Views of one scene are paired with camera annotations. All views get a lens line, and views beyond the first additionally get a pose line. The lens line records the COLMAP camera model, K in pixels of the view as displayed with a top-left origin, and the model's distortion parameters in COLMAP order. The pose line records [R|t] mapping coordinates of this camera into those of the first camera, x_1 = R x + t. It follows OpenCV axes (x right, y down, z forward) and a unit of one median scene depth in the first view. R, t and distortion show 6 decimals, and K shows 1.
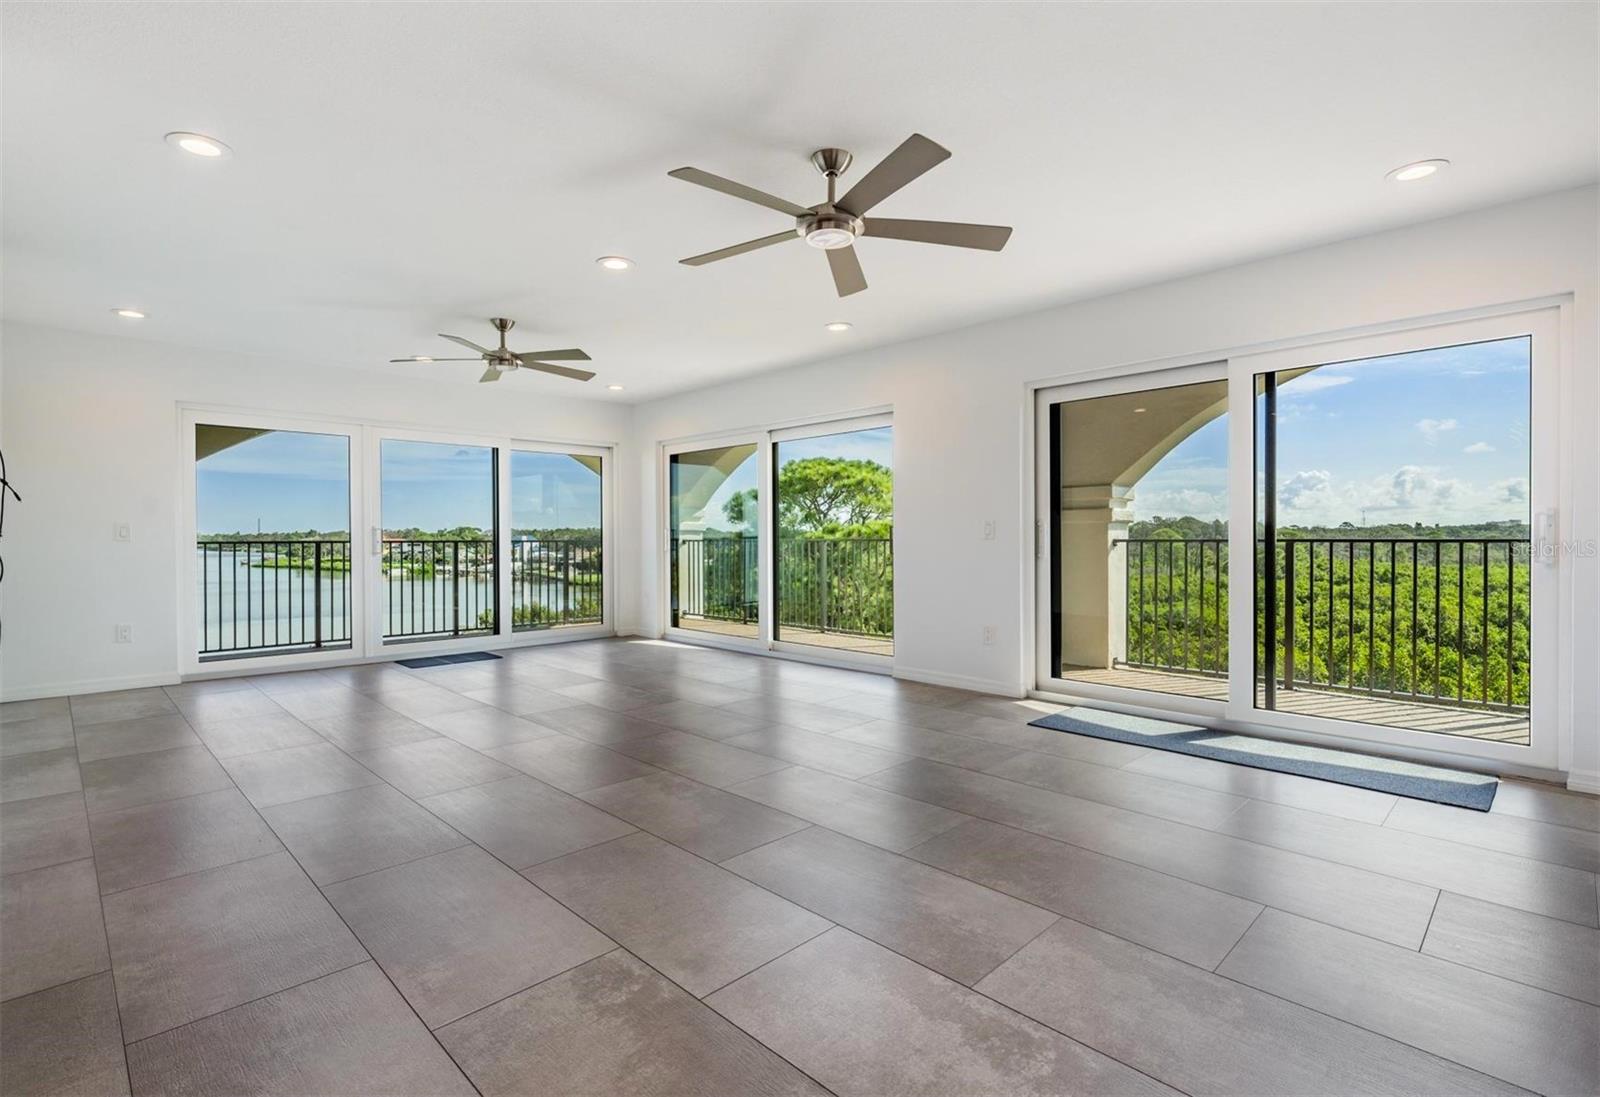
lens RADIAL K [[754.5, 0, 797.1], [0, 754.5, 543.2], [0, 0, 1]] dist [0.002245, 0.000200]
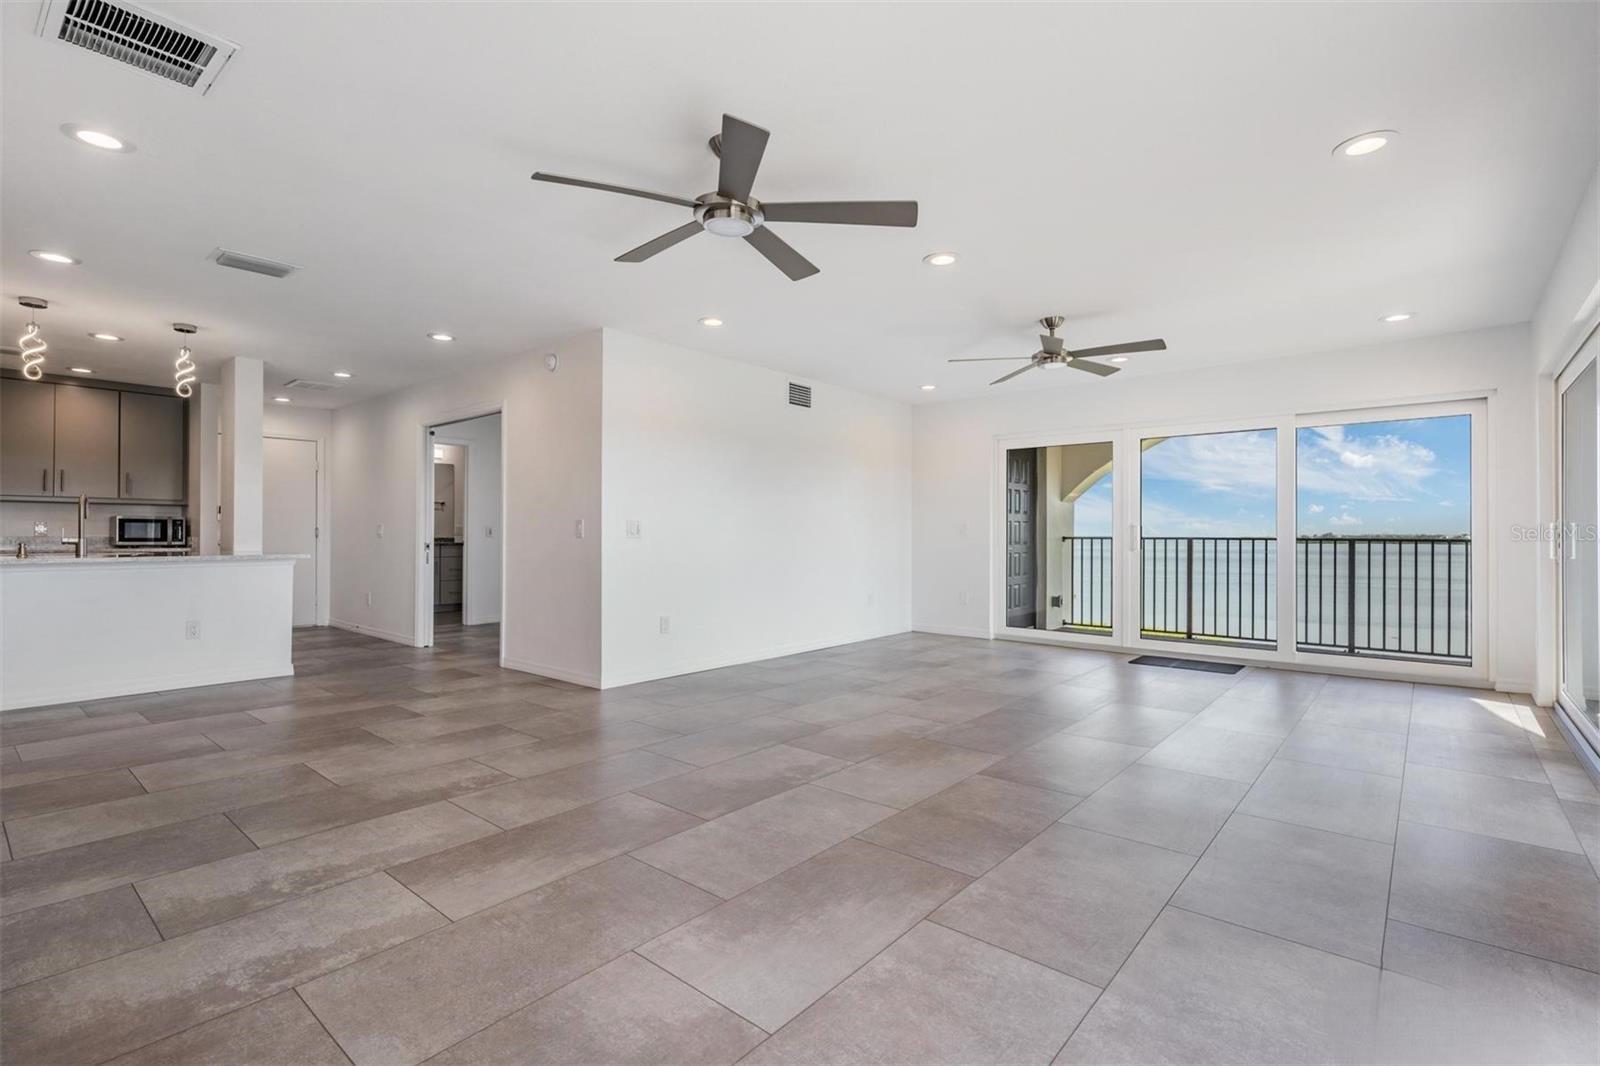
lens RADIAL K [[751.8, 0, 796.5], [0, 751.8, 530.1], [0, 0, 1]] dist [-0.002175, -0.000088]
pose [[0.077199, -0.003335, -0.997010, 0.864844], [-0.011235, 0.999928, -0.004215, -0.007978], [0.996952, 0.011527, 0.077156, 0.869691]]
